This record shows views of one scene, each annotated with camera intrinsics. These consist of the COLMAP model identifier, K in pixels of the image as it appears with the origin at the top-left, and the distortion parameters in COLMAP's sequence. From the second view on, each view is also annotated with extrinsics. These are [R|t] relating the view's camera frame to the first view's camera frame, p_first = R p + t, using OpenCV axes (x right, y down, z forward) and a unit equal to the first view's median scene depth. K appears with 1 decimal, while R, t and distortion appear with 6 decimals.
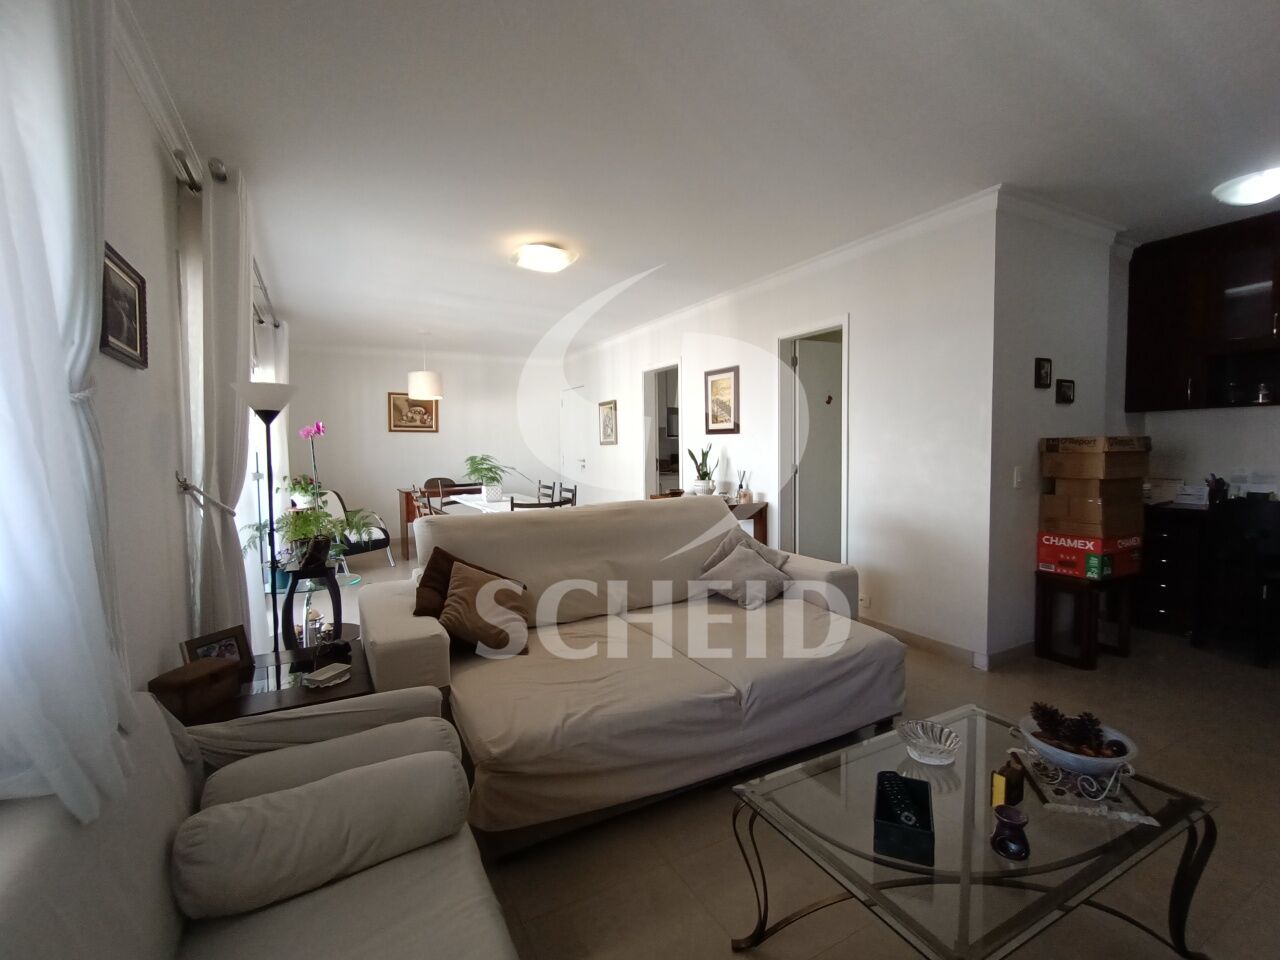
lens RADIAL K [[581.3, 0, 639.0], [0, 581.3, 481.1], [0, 0, 1]] dist [-0.007730, 0.004977]
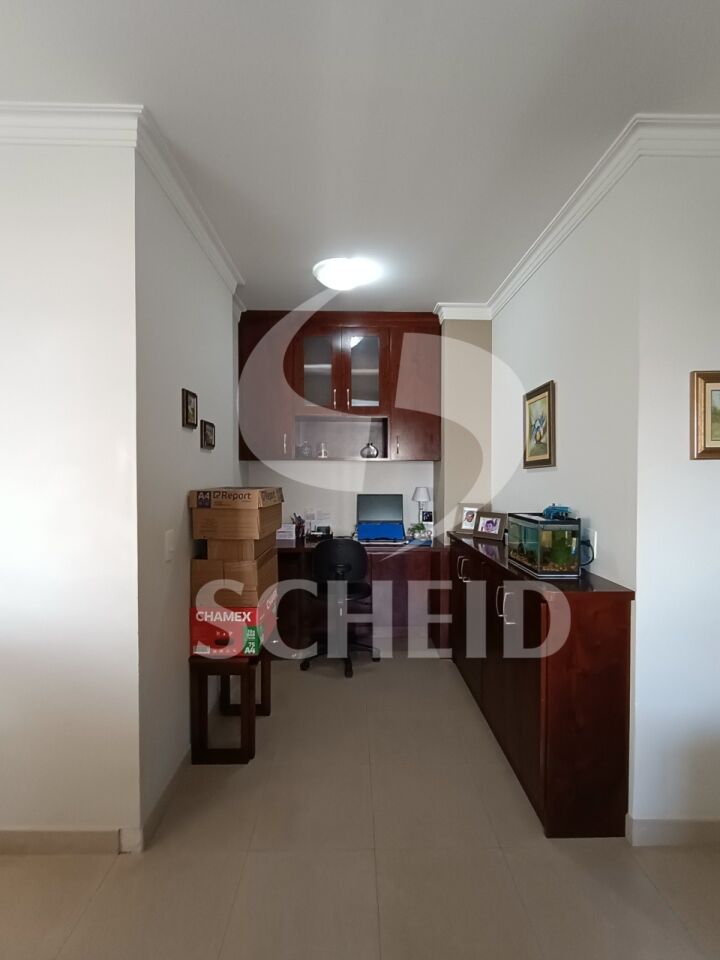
lens RADIAL K [[436.0, 0, 361.8], [0, 436.0, 484.0], [0, 0, 1]] dist [-0.007730, 0.004977]
pose [[0.462907, -0.006637, 0.886382, 0.254420], [0.041549, 0.999035, -0.014219, -0.060276], [-0.885433, 0.043410, 0.462736, 0.480991]]
